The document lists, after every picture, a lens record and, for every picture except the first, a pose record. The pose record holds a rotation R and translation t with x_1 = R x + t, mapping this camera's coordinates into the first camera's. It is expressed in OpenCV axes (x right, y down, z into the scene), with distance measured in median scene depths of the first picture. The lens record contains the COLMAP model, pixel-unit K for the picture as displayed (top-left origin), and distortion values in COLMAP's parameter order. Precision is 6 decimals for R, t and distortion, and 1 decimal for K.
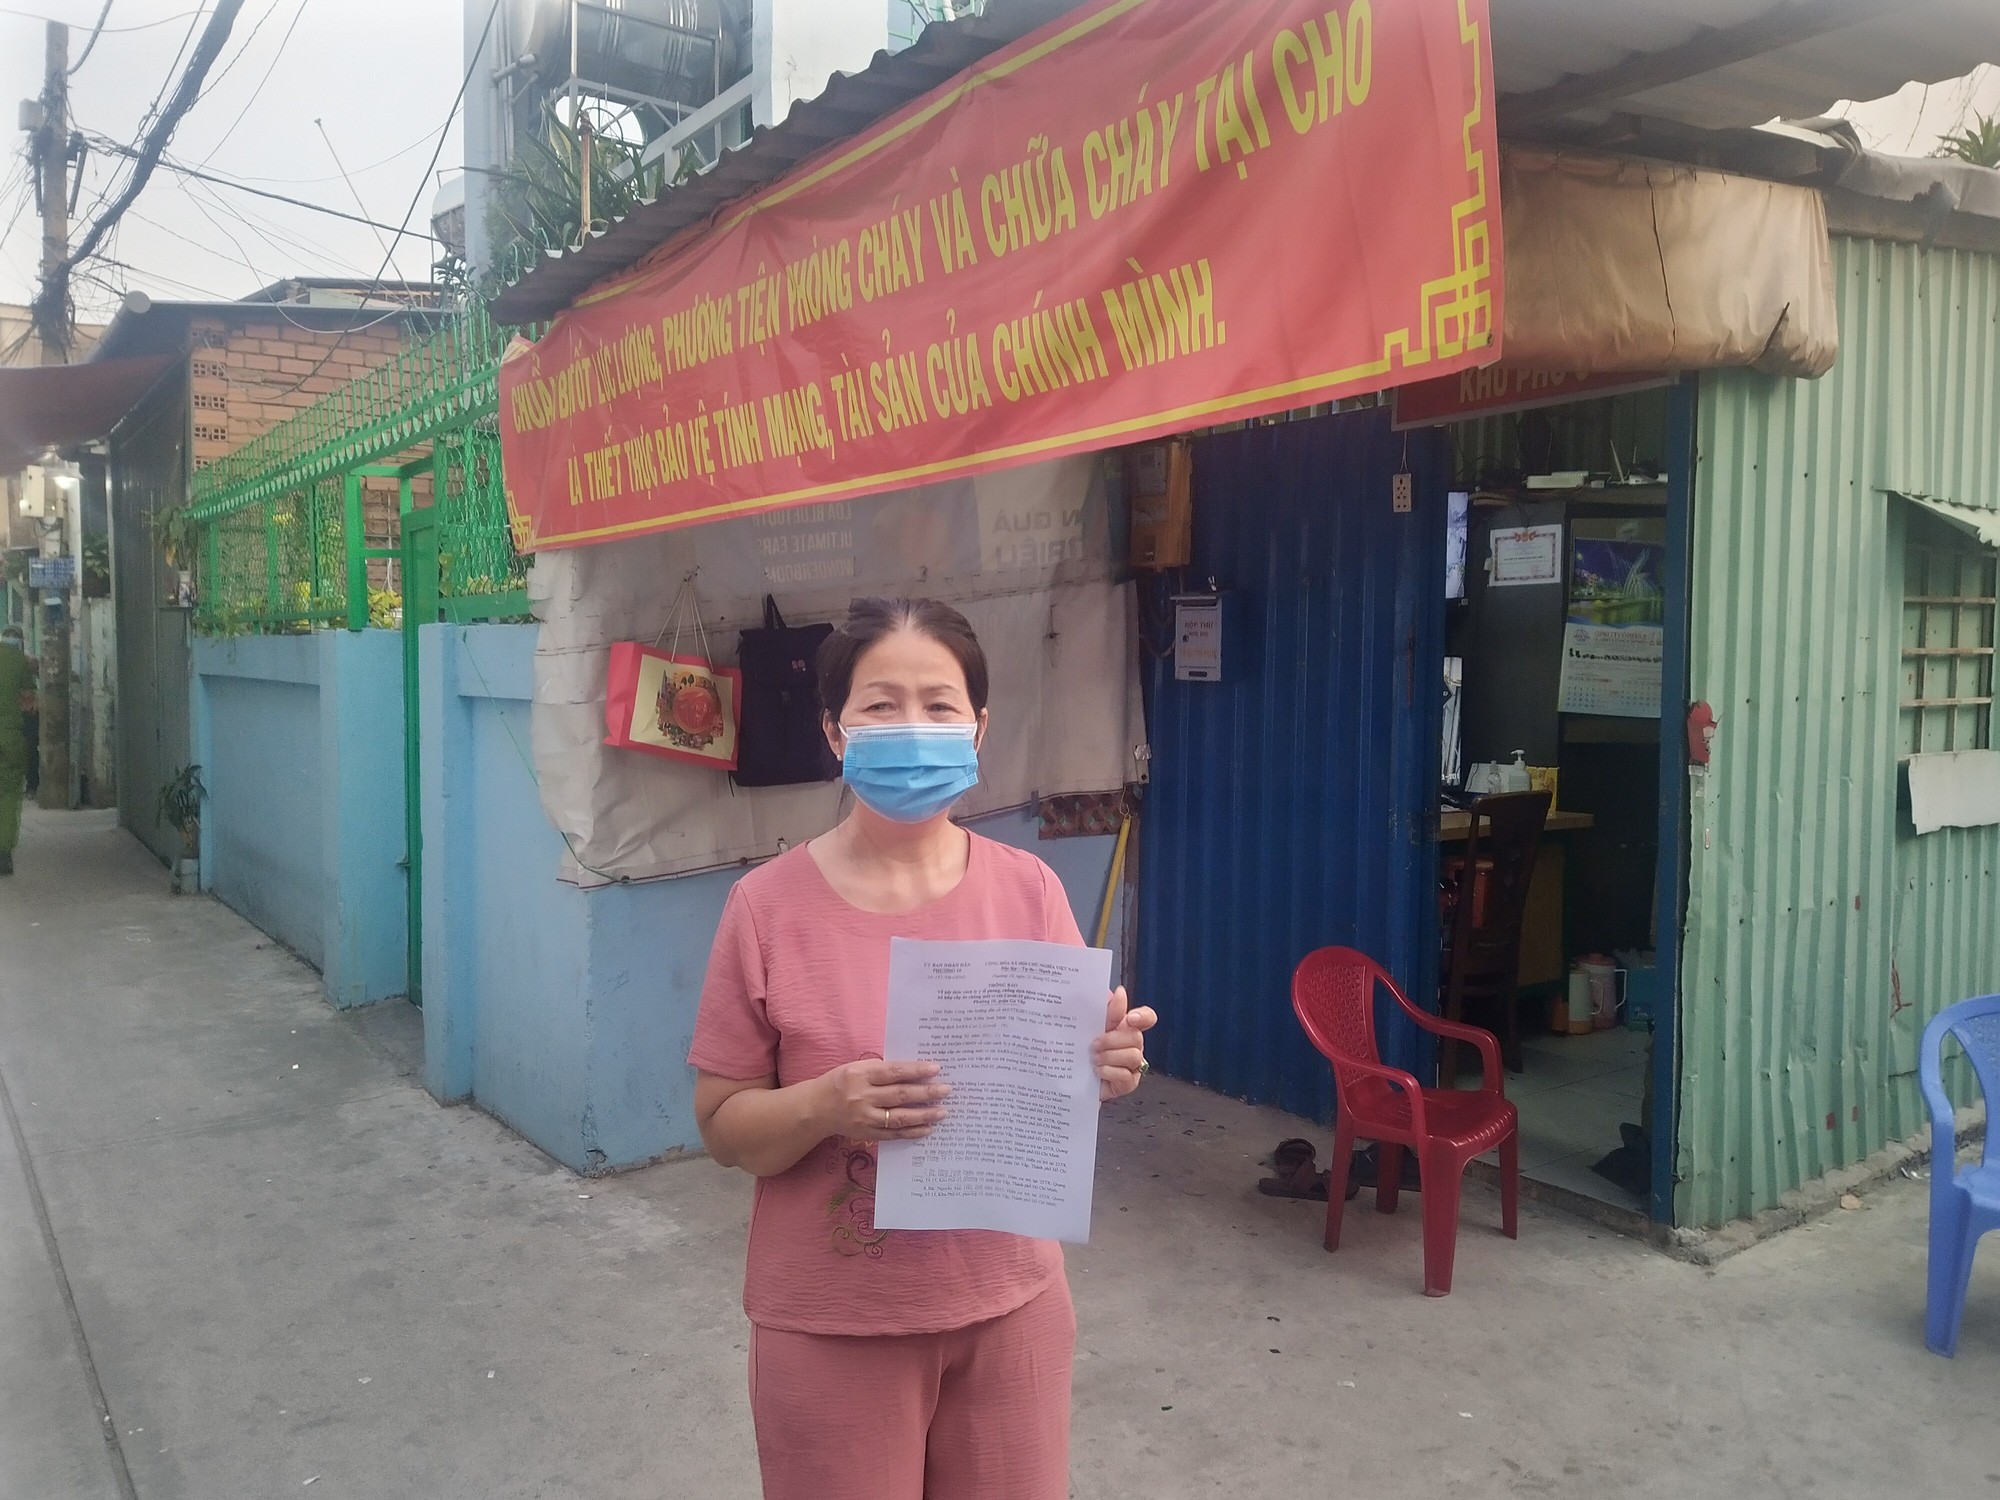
lens RADIAL K [[1500.6, 0, 990.0], [0, 1500.6, 745.9], [0, 0, 1]] dist [0.121134, -0.000849]
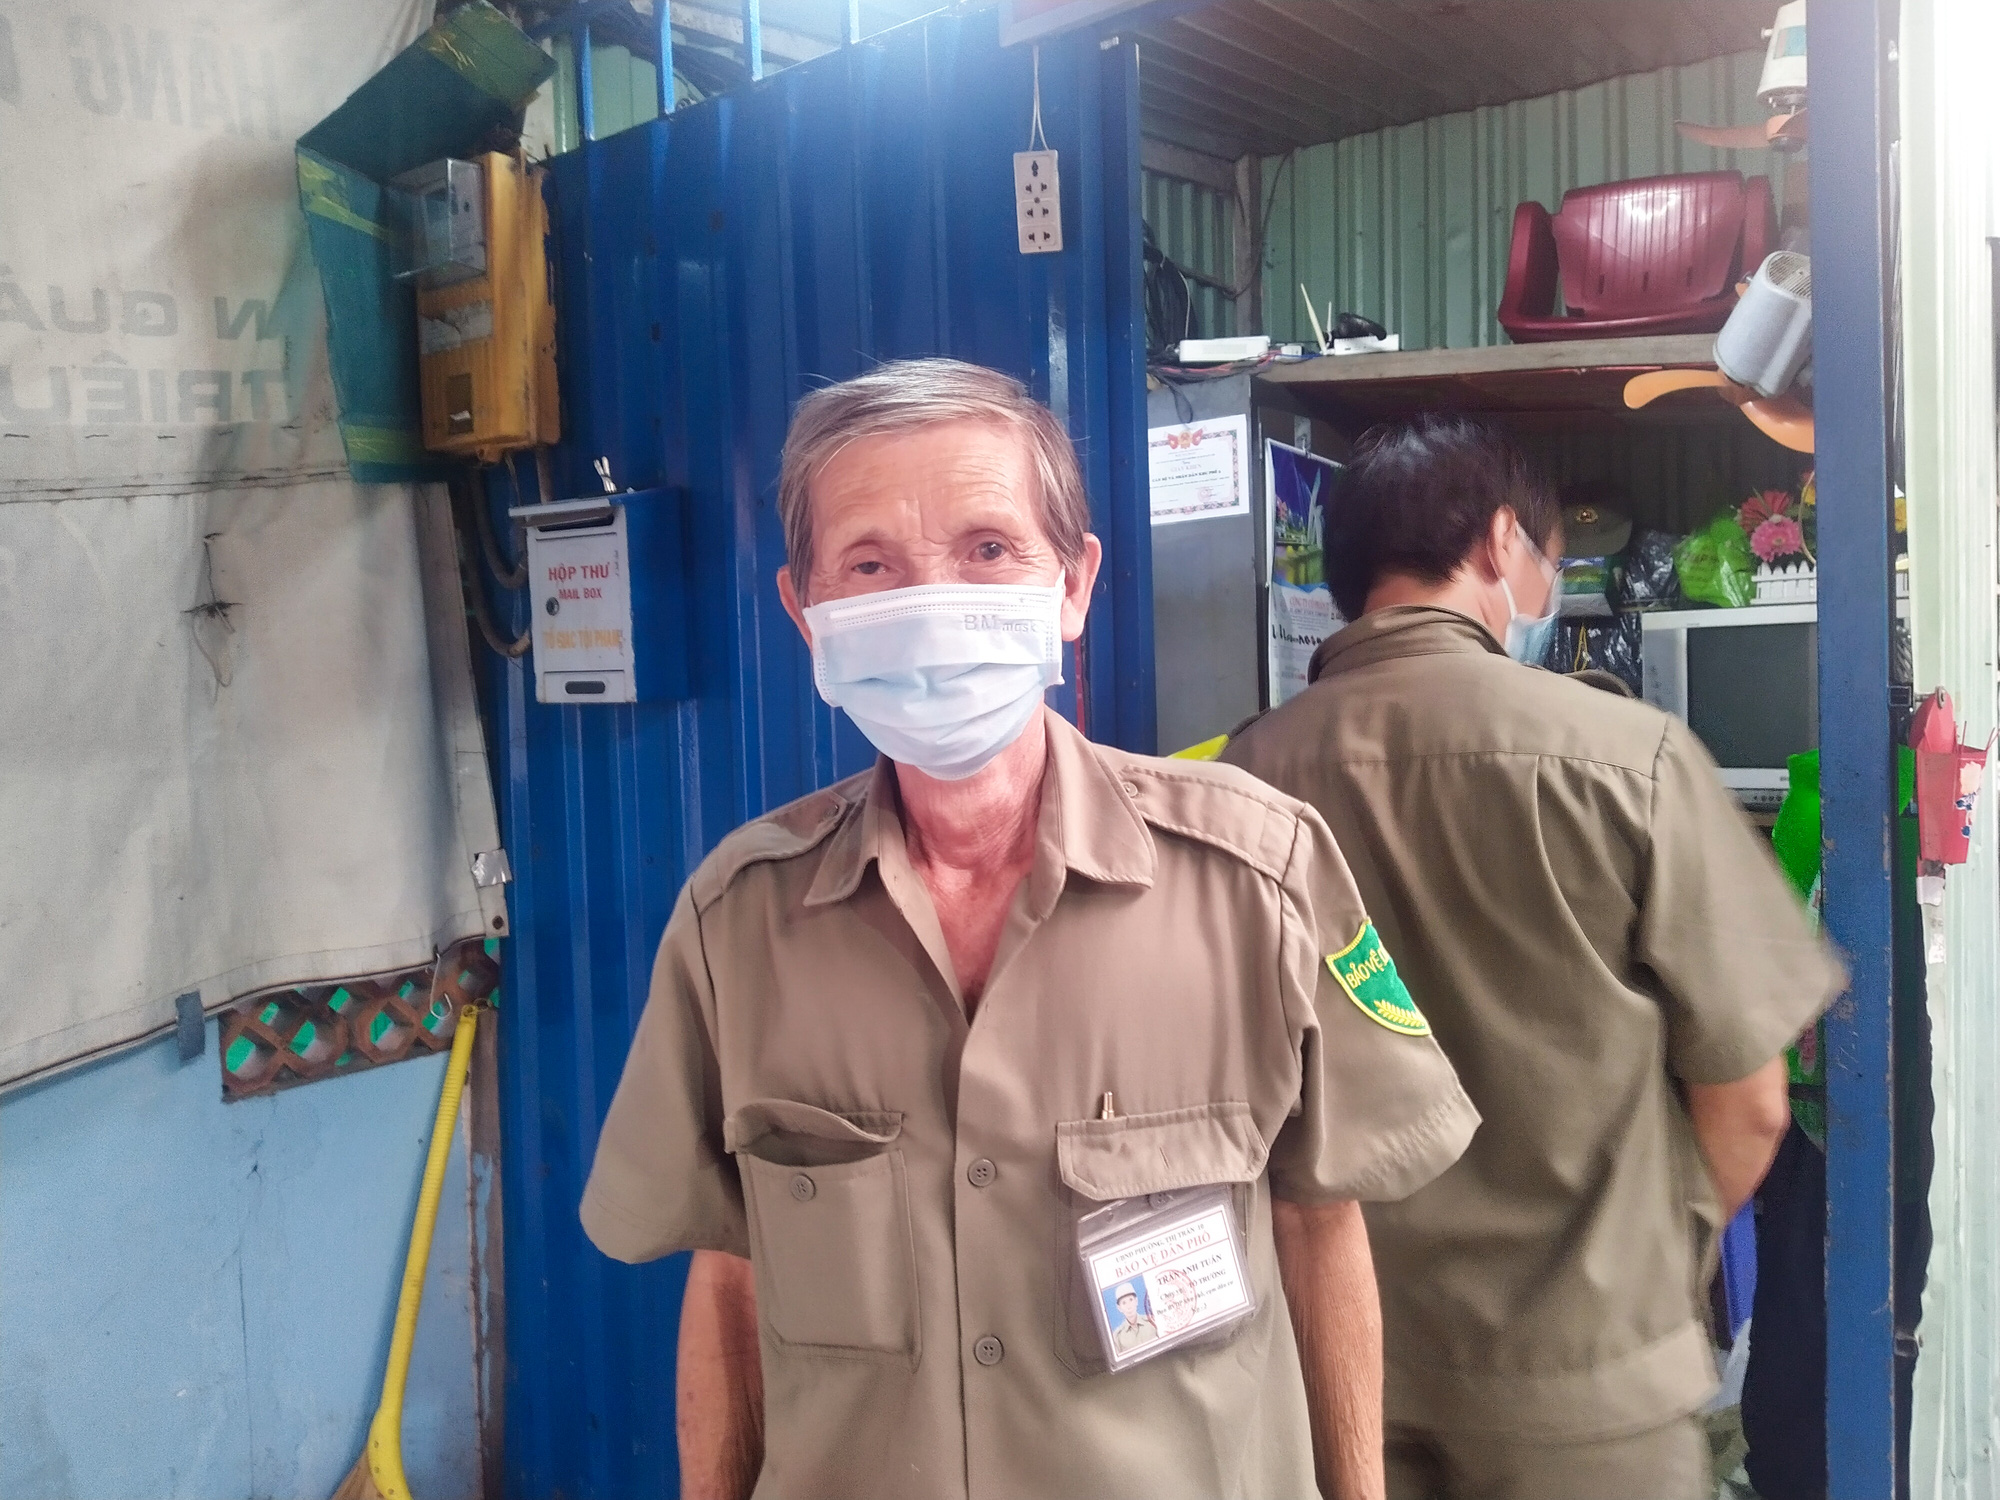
lens RADIAL K [[1534.8, 0, 1000.0], [0, 1534.8, 750.0], [0, 0, 1]] dist [0.053637, -0.003884]
pose [[0.952997, -0.052230, 0.298445, 0.119941], [0.057863, 0.998274, -0.010063, -0.019239], [-0.297405, 0.026859, 0.954374, 0.553845]]
